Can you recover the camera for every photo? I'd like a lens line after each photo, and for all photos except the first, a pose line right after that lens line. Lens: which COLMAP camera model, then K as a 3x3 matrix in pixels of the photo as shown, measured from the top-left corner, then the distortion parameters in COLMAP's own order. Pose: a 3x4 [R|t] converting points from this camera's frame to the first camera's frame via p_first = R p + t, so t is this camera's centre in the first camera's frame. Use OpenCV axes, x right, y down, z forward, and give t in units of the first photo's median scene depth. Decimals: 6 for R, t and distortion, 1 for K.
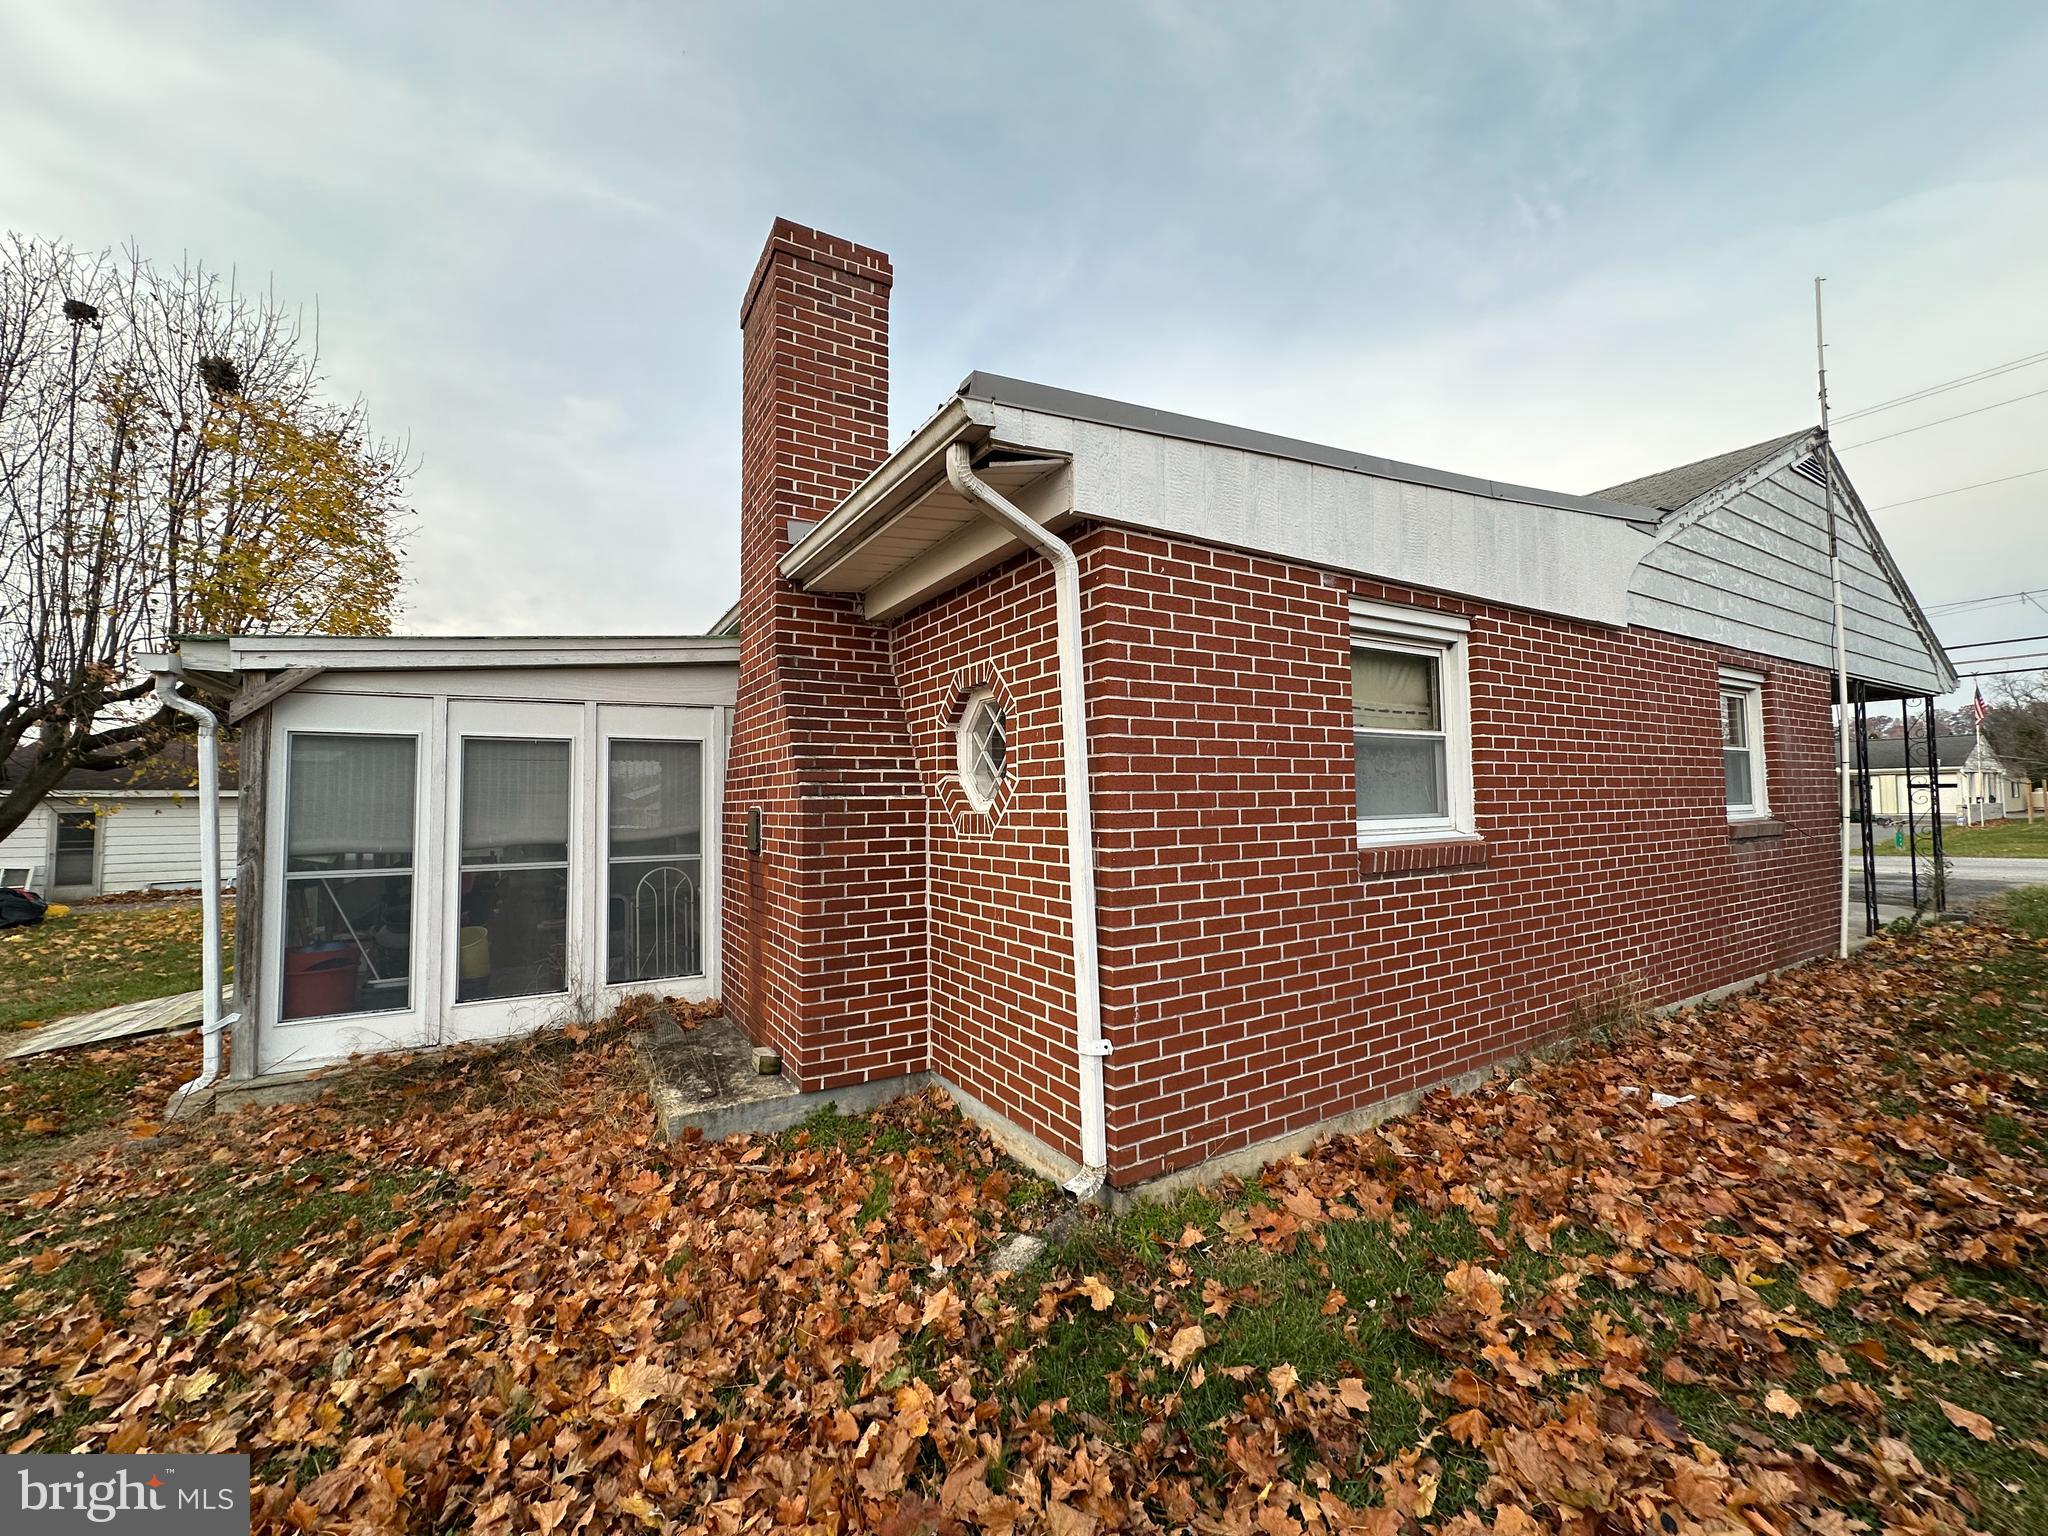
lens RADIAL K [[807.6, 0, 1024.3], [0, 807.6, 770.8], [0, 0, 1]] dist [-0.002870, 0.000823]
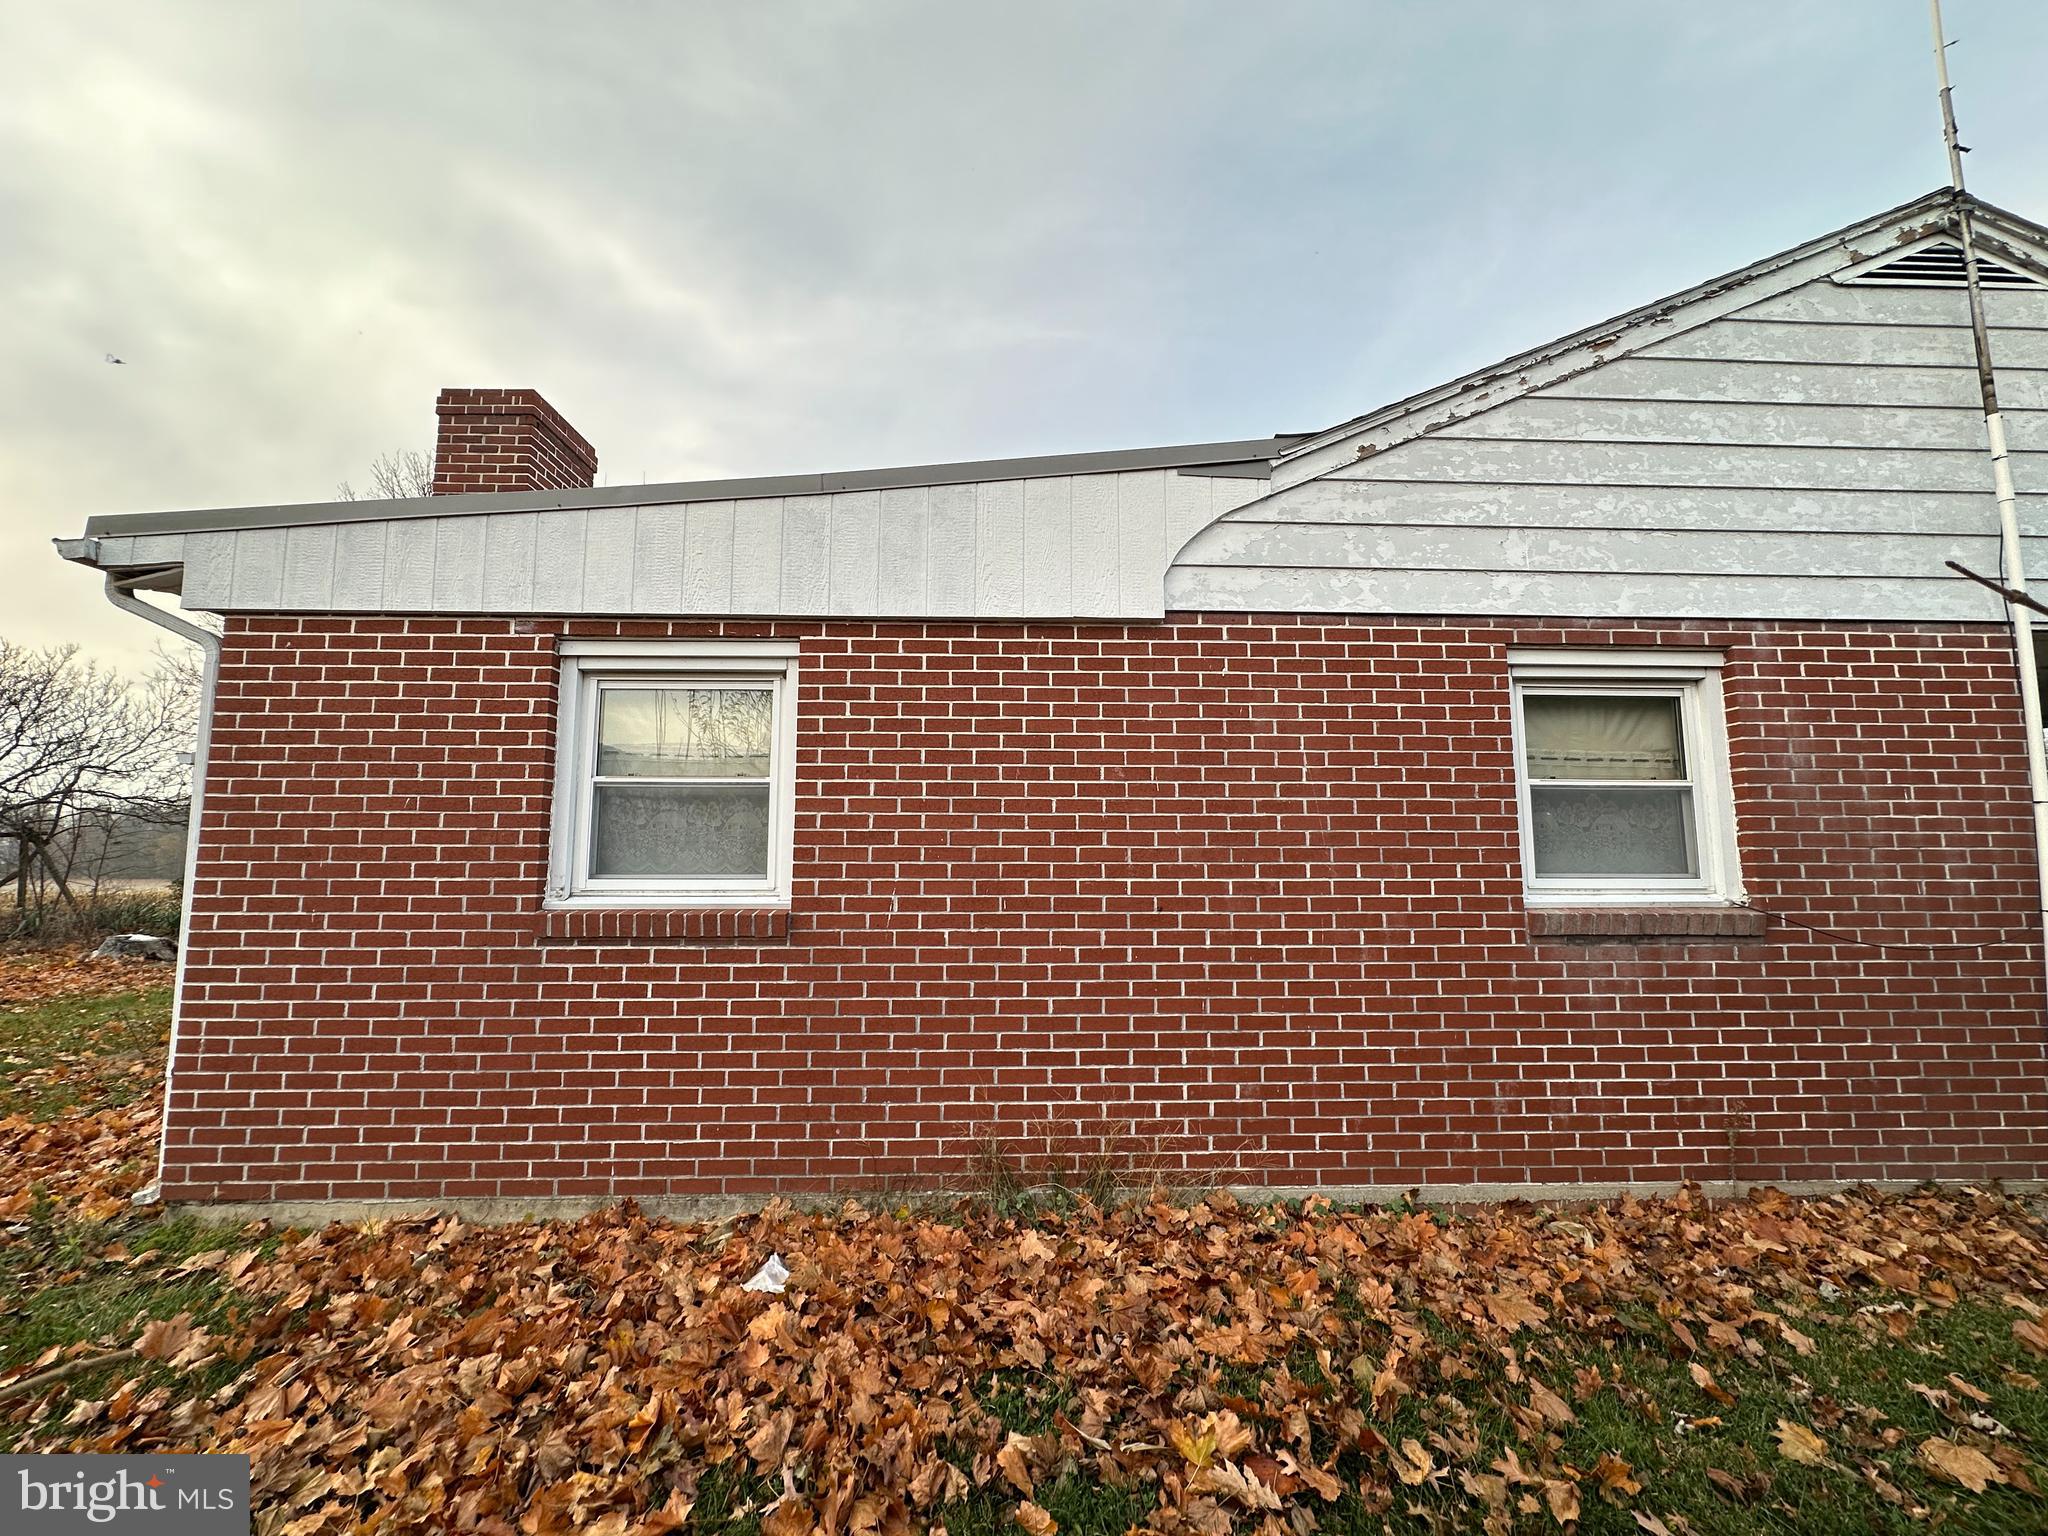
lens RADIAL K [[807.6, 0, 1025.7], [0, 807.6, 771.0], [0, 0, 1]] dist [-0.002870, 0.000823]
pose [[0.870123, -0.033232, -0.491713, 1.262277], [0.003708, 0.998137, -0.060897, -0.003061], [0.492821, 0.051165, 0.868625, 0.431856]]
